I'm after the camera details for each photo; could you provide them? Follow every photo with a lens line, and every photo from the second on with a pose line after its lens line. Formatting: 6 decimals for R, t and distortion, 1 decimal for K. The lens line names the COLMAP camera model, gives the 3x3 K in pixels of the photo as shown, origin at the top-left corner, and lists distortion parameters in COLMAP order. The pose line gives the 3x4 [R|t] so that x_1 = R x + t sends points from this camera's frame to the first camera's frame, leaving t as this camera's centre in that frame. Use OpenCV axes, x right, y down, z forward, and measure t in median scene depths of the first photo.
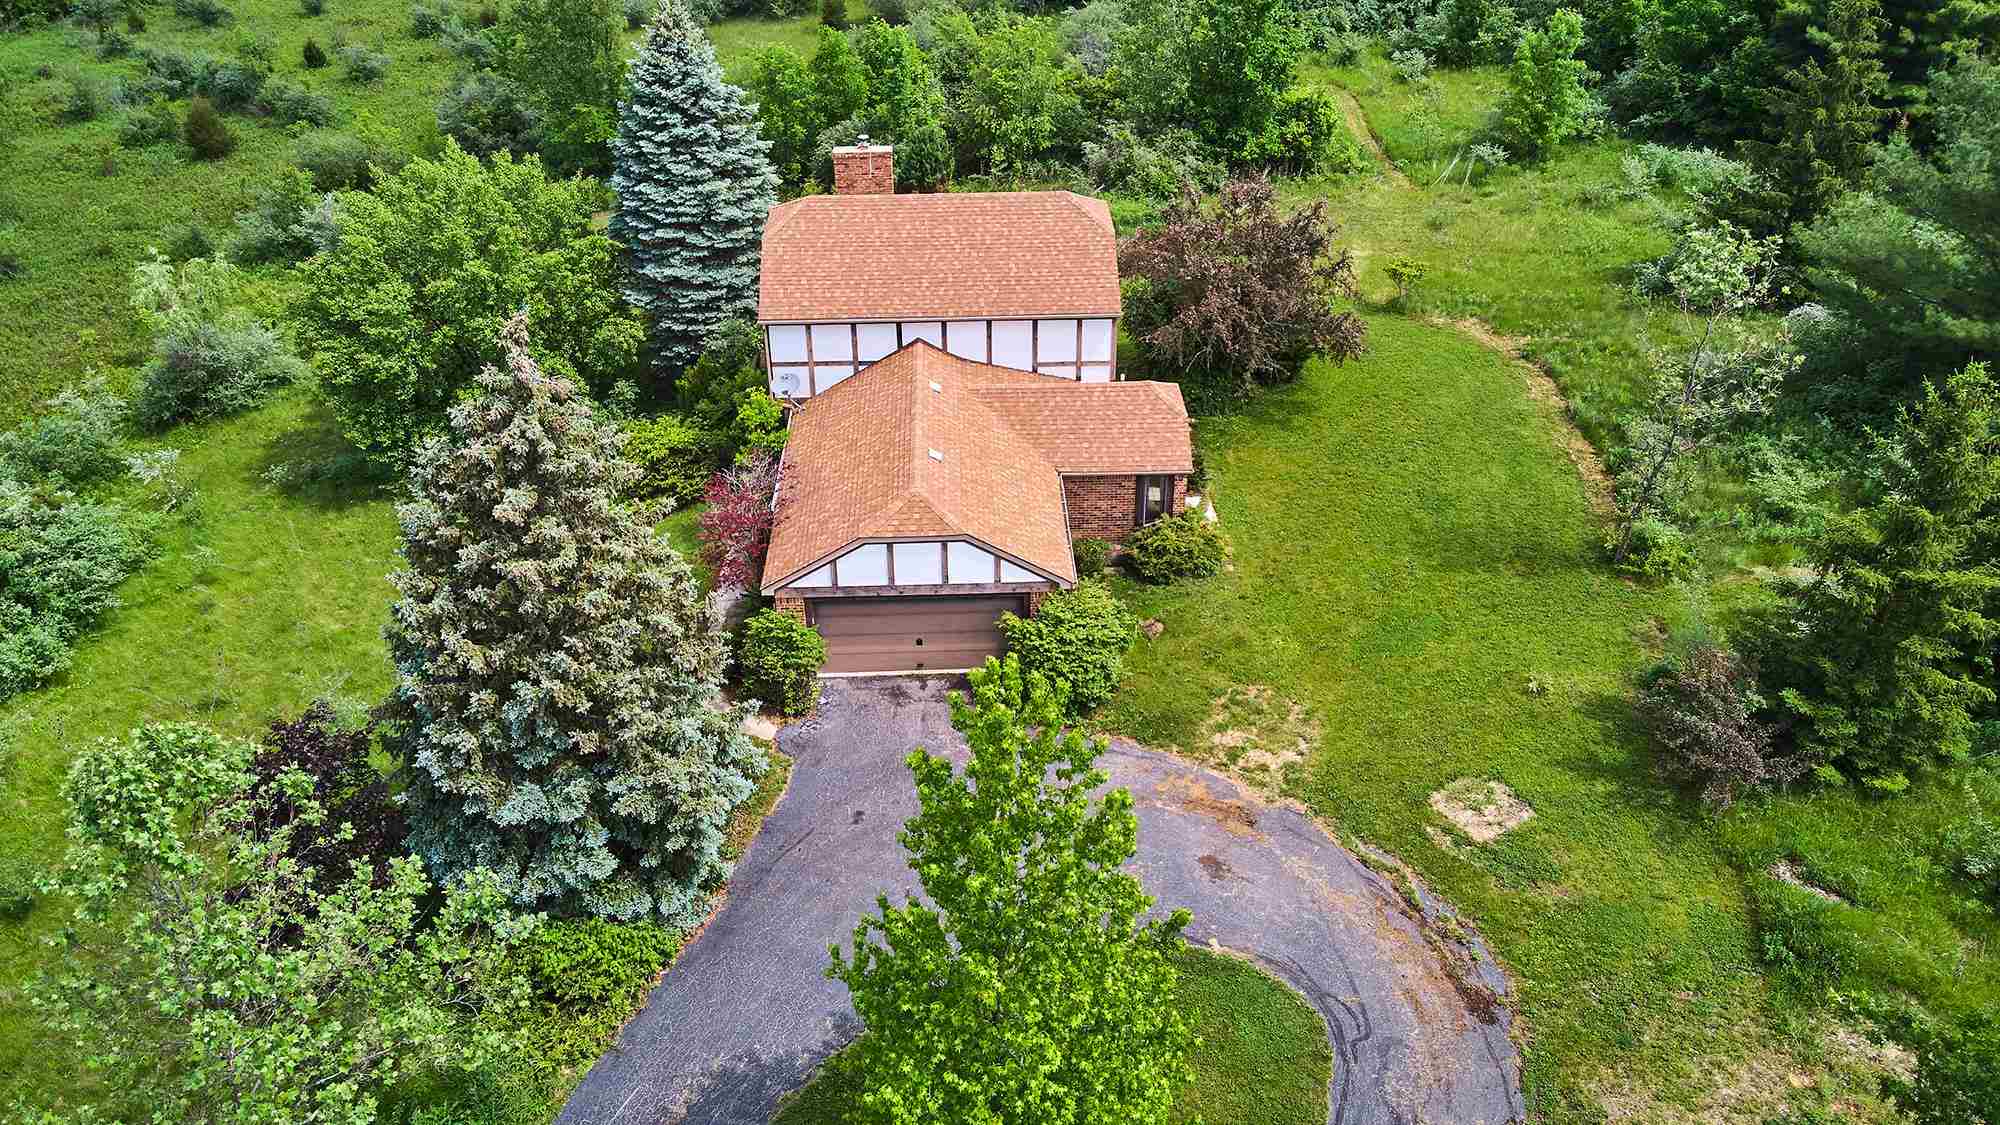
lens RADIAL K [[1499.8, 0, 997.3], [0, 1499.8, 539.2], [0, 0, 1]] dist [0.005497, 0.123728]
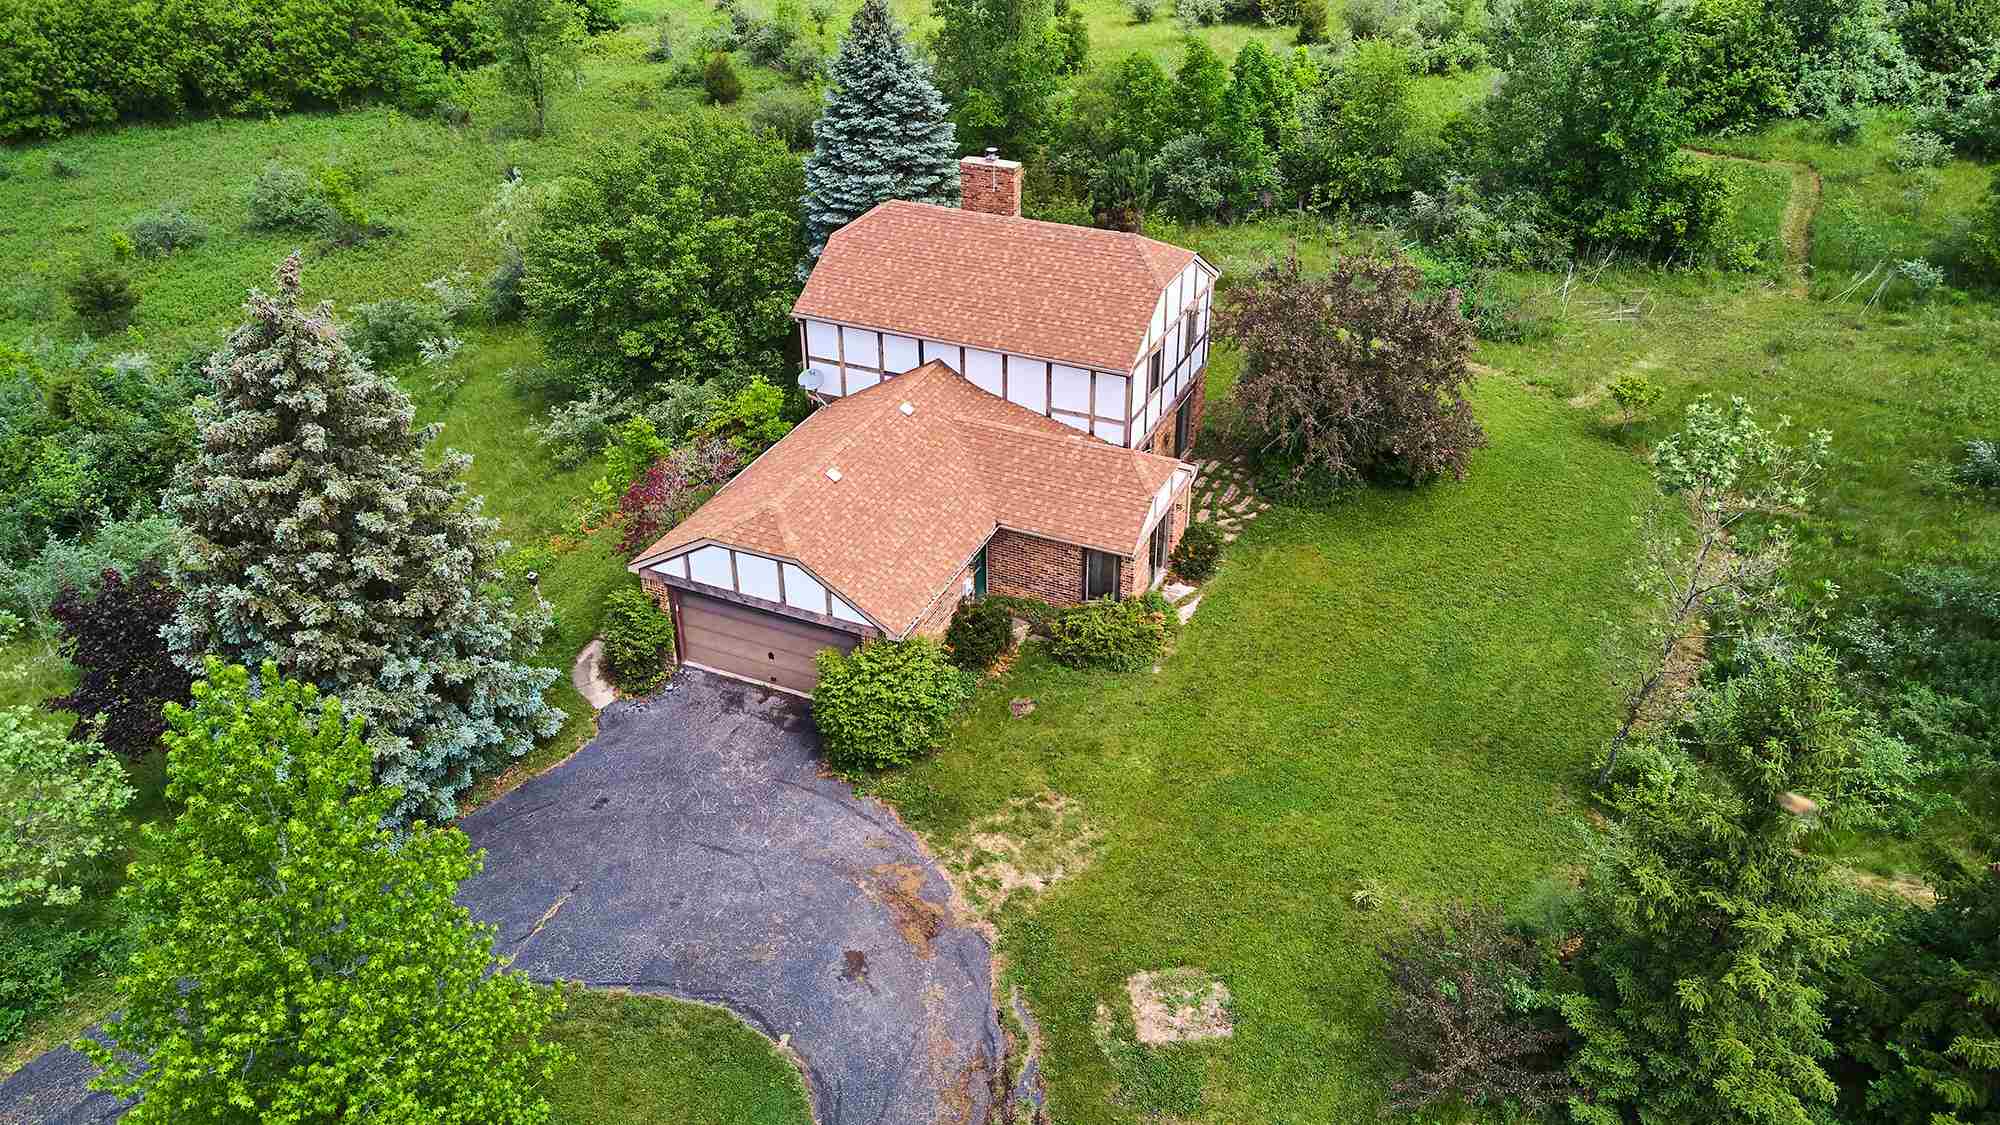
lens RADIAL K [[1499.8, 0, 997.3], [0, 1499.8, 539.2], [0, 0, 1]] dist [0.005497, 0.123728]
pose [[0.897165, 0.230048, -0.377058, 0.323765], [-0.229413, 0.972180, 0.047278, -0.064503], [0.377444, 0.044086, 0.924982, 0.101411]]
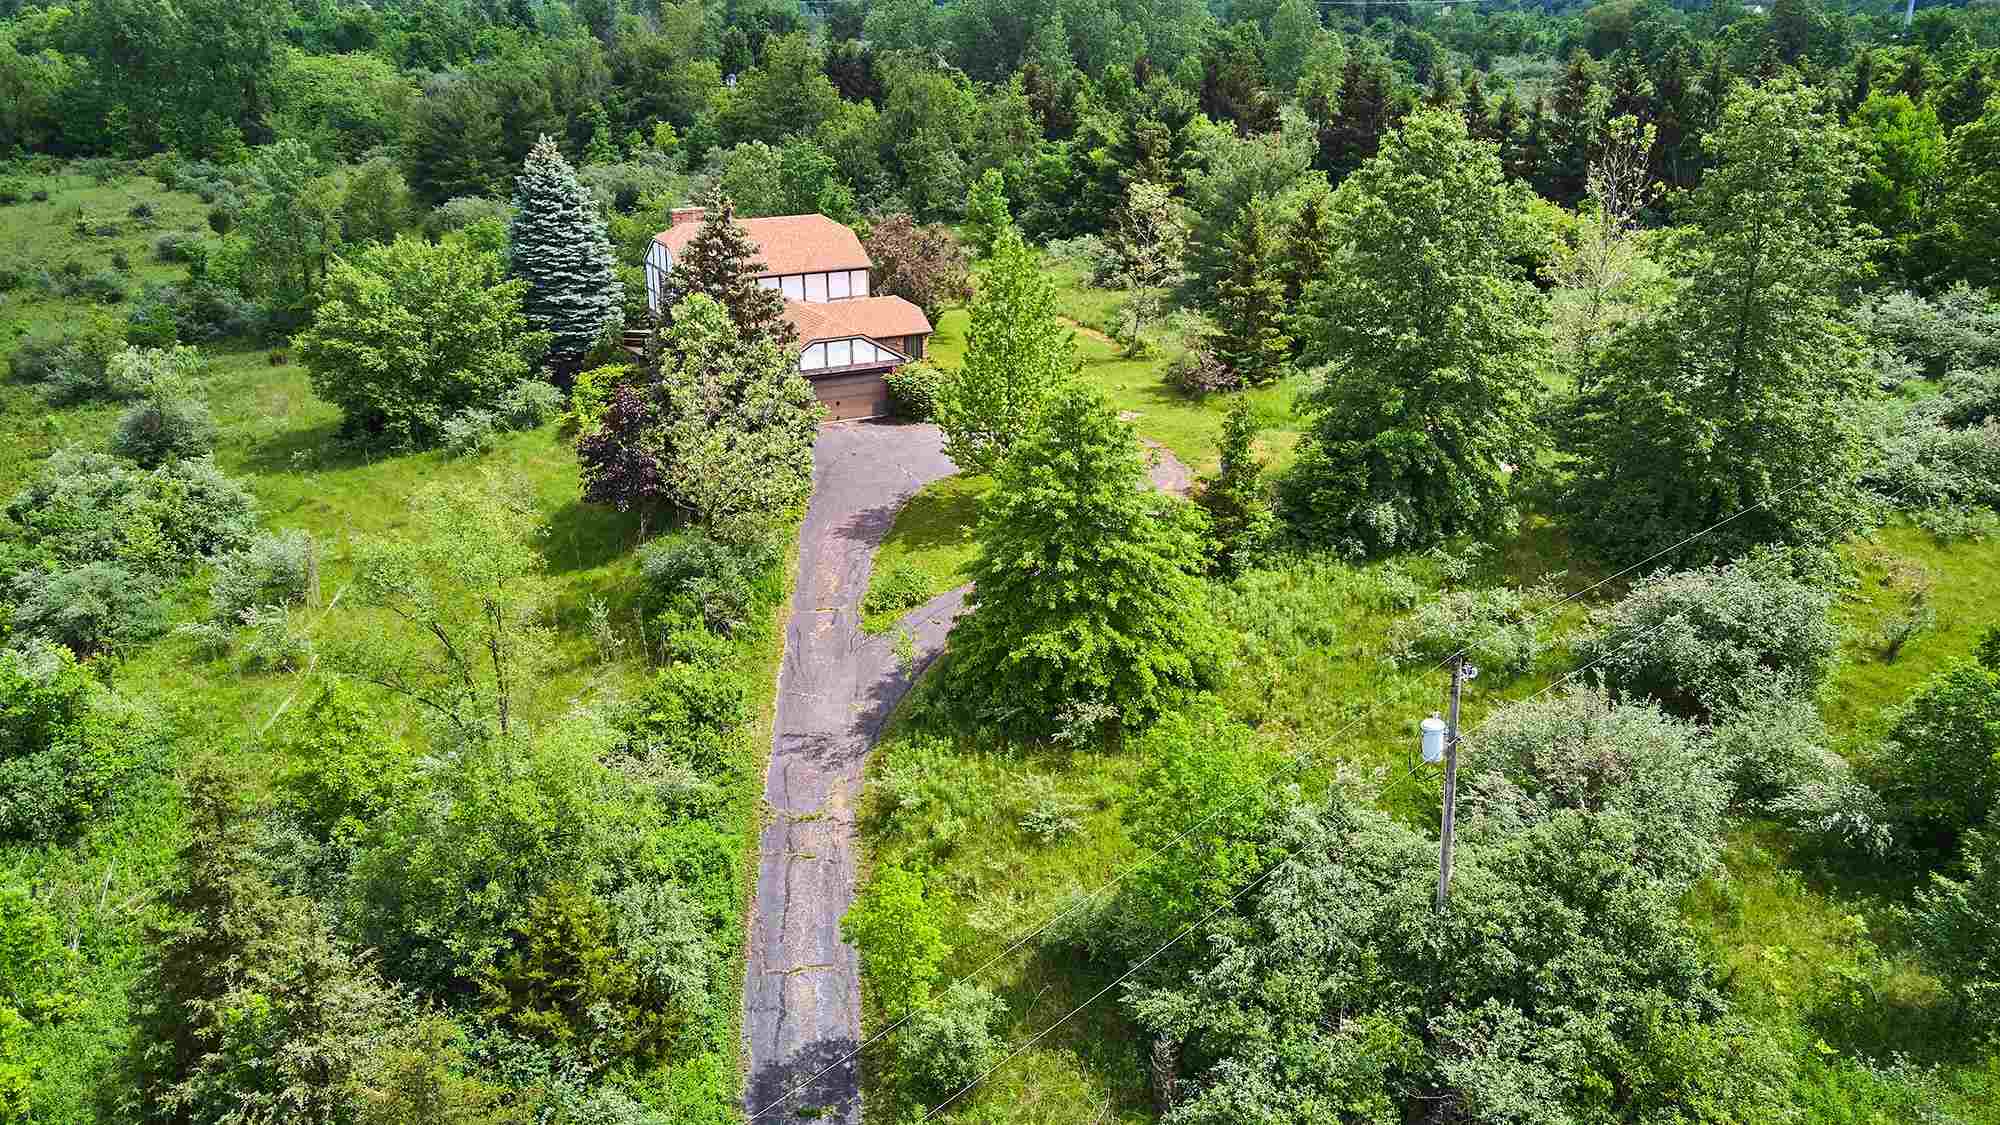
lens RADIAL K [[1499.8, 0, 997.3], [0, 1499.8, 539.2], [0, 0, 1]] dist [0.005497, 0.123728]
pose [[0.901454, -0.142305, 0.408816, -0.503881], [0.222663, 0.962333, -0.156001, 0.432430], [-0.371217, 0.231656, 0.899185, -0.568471]]
